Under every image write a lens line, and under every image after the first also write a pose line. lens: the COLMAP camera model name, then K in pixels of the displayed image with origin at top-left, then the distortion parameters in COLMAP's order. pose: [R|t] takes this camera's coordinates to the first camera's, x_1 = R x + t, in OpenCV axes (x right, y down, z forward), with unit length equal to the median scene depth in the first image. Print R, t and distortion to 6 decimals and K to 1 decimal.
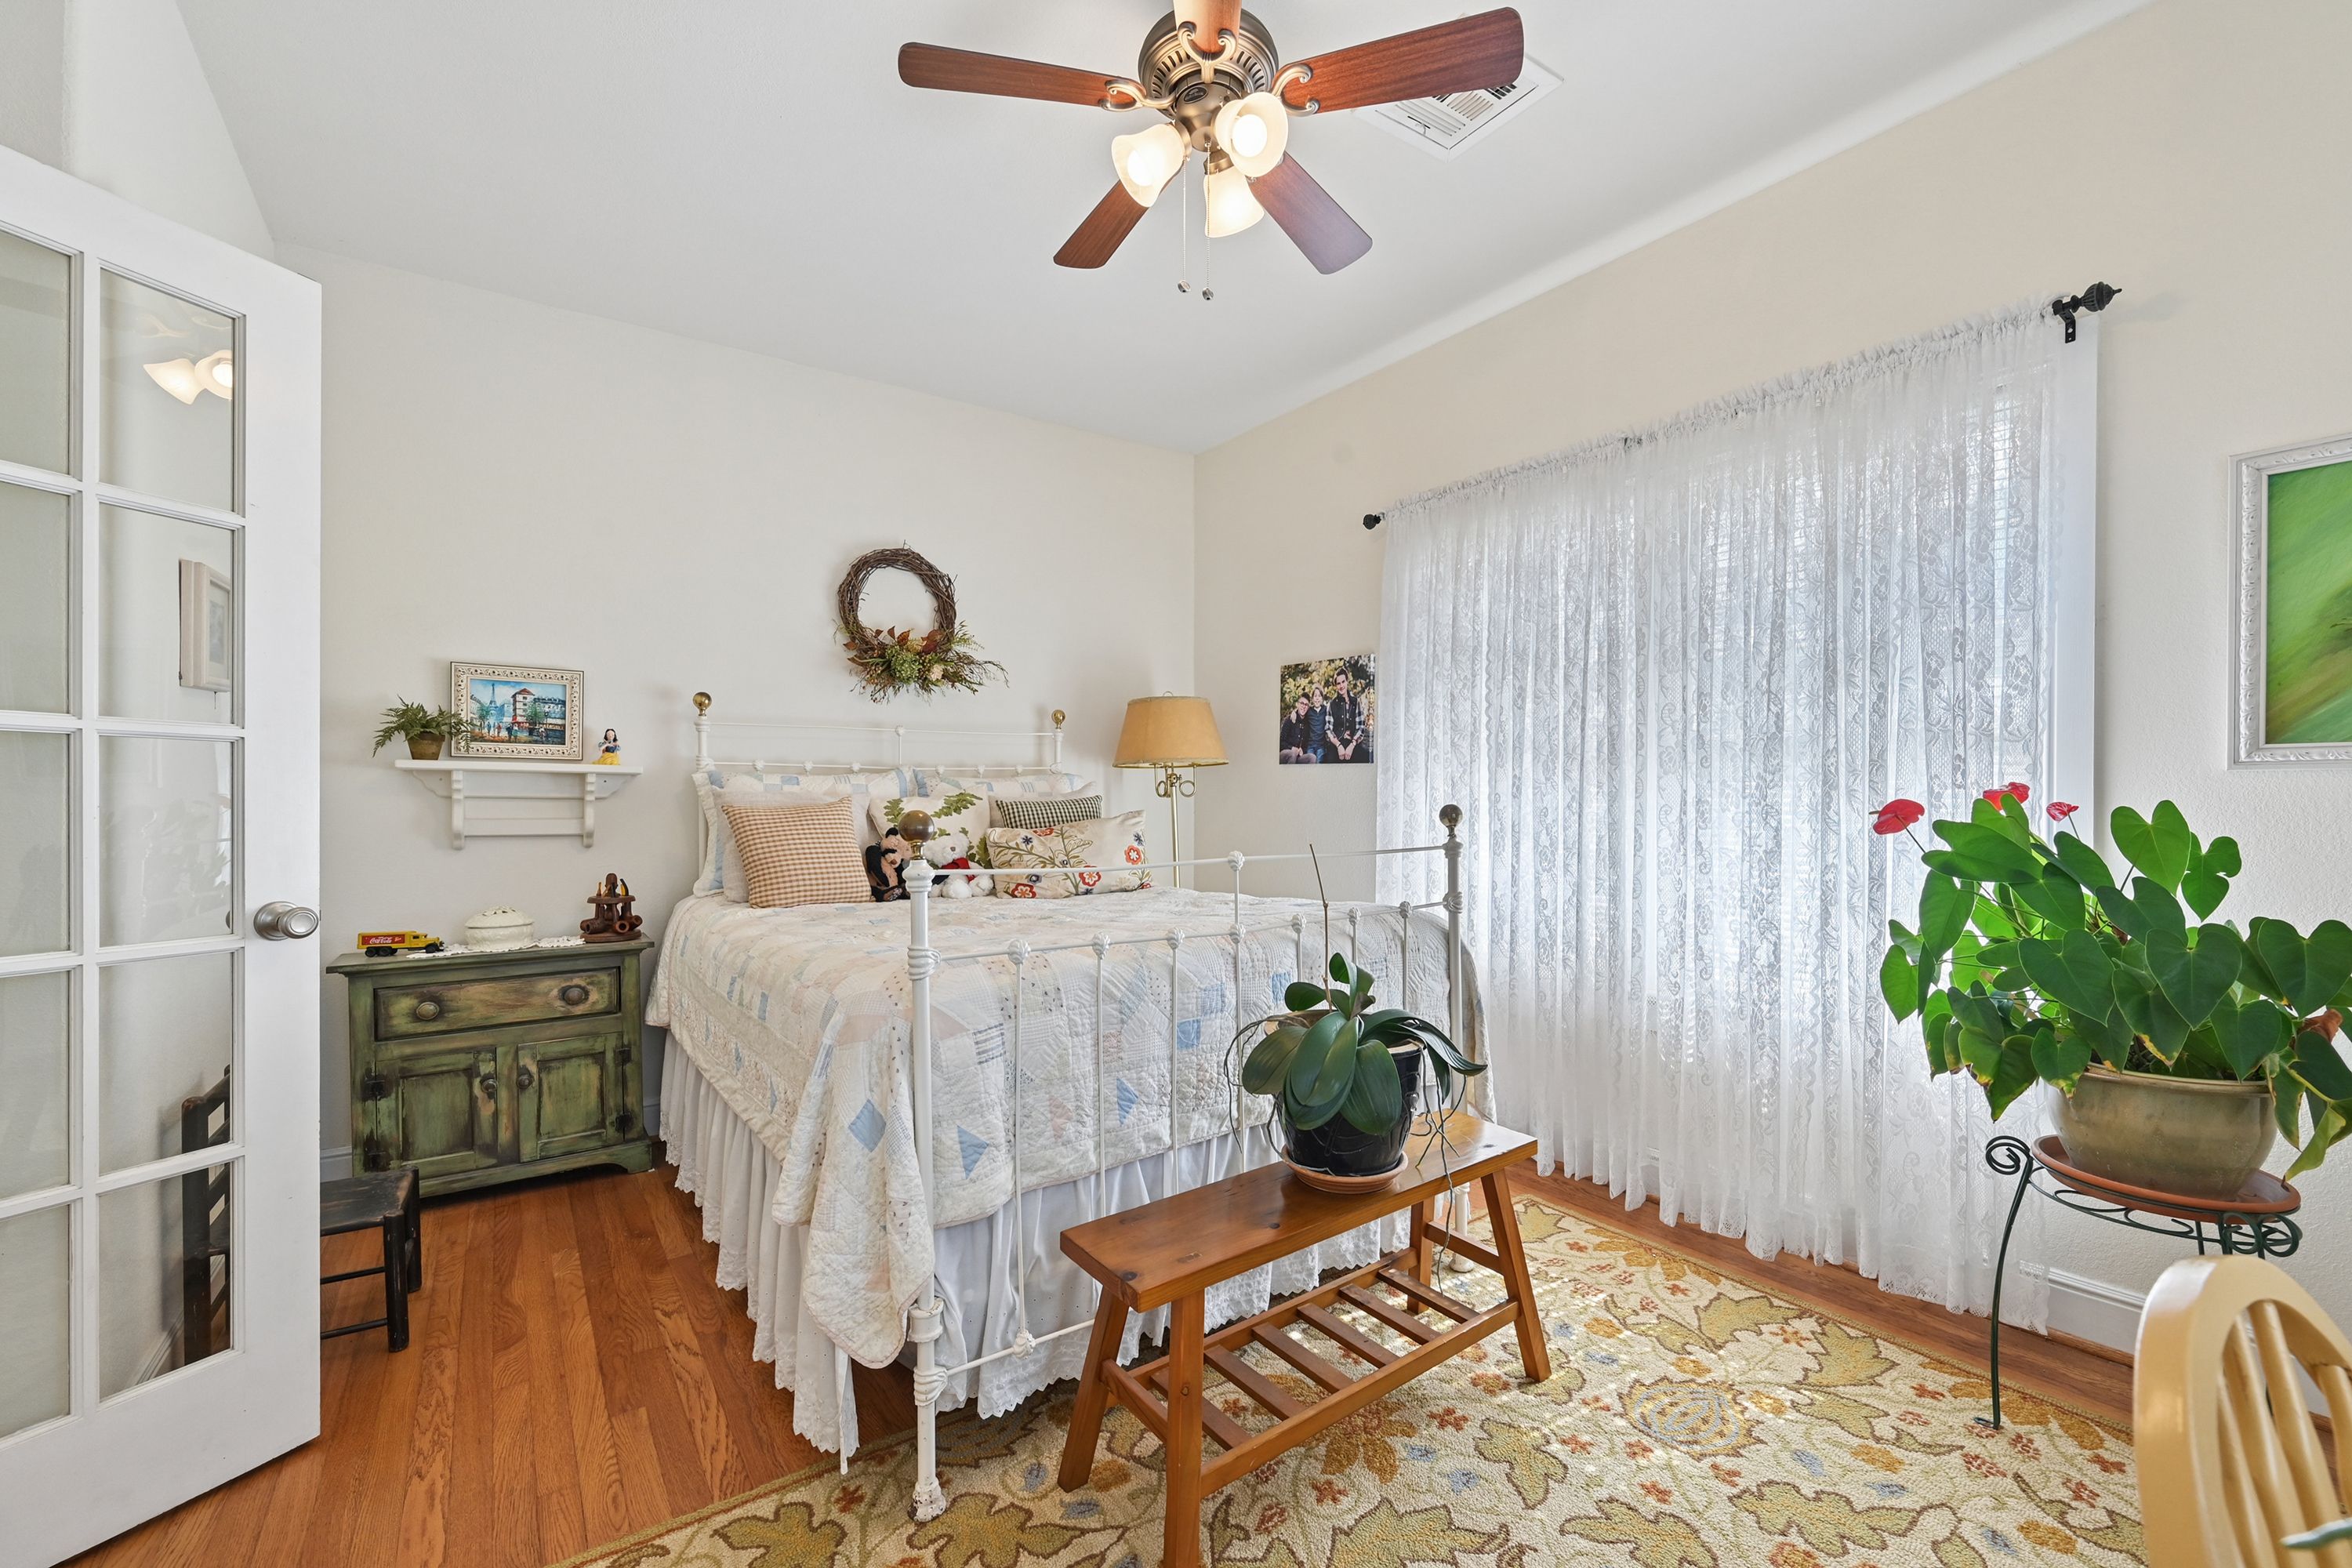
lens RADIAL K [[954.3, 0, 1189.2], [0, 954.3, 817.1], [0, 0, 1]] dist [-0.007239, 0.001464]
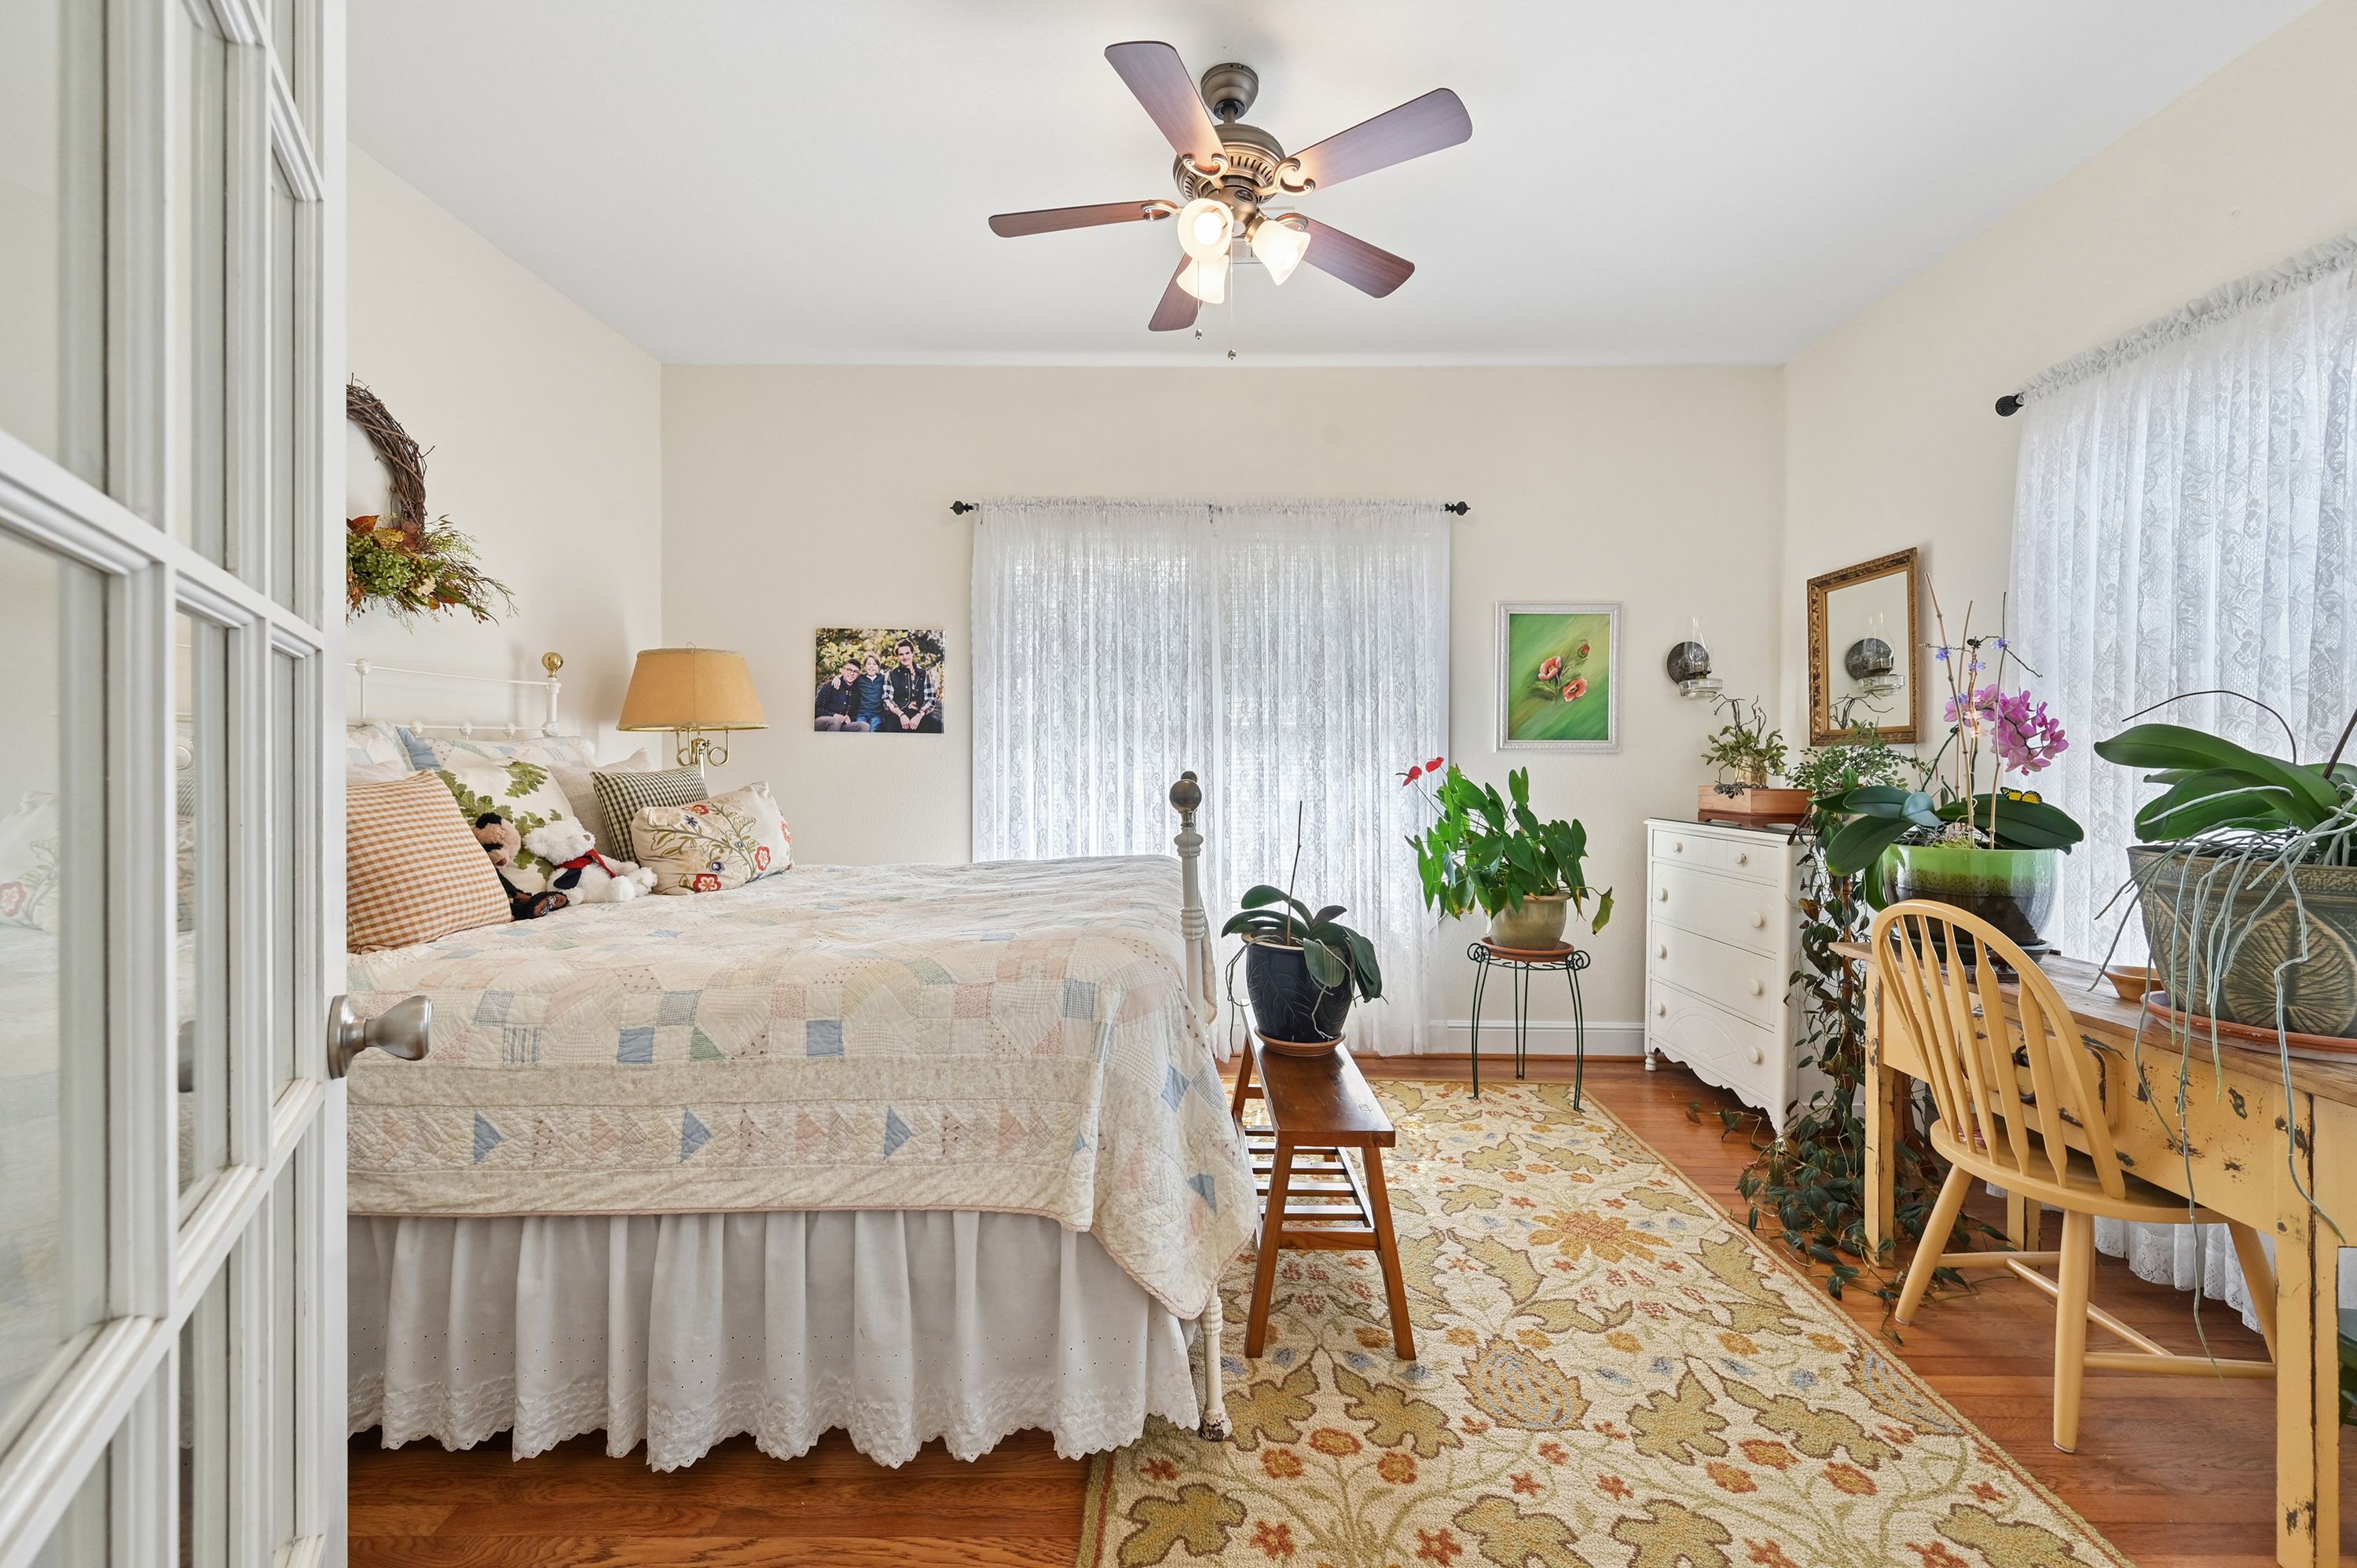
lens RADIAL K [[948.5, 0, 1190.8], [0, 948.5, 768.4], [0, 0, 1]] dist [0.000575, 0.000642]
pose [[0.590138, -0.005076, 0.807286, -0.489451], [0.019254, 0.999784, -0.007788, -0.004709], [-0.807073, 0.020140, 0.590108, 0.160238]]
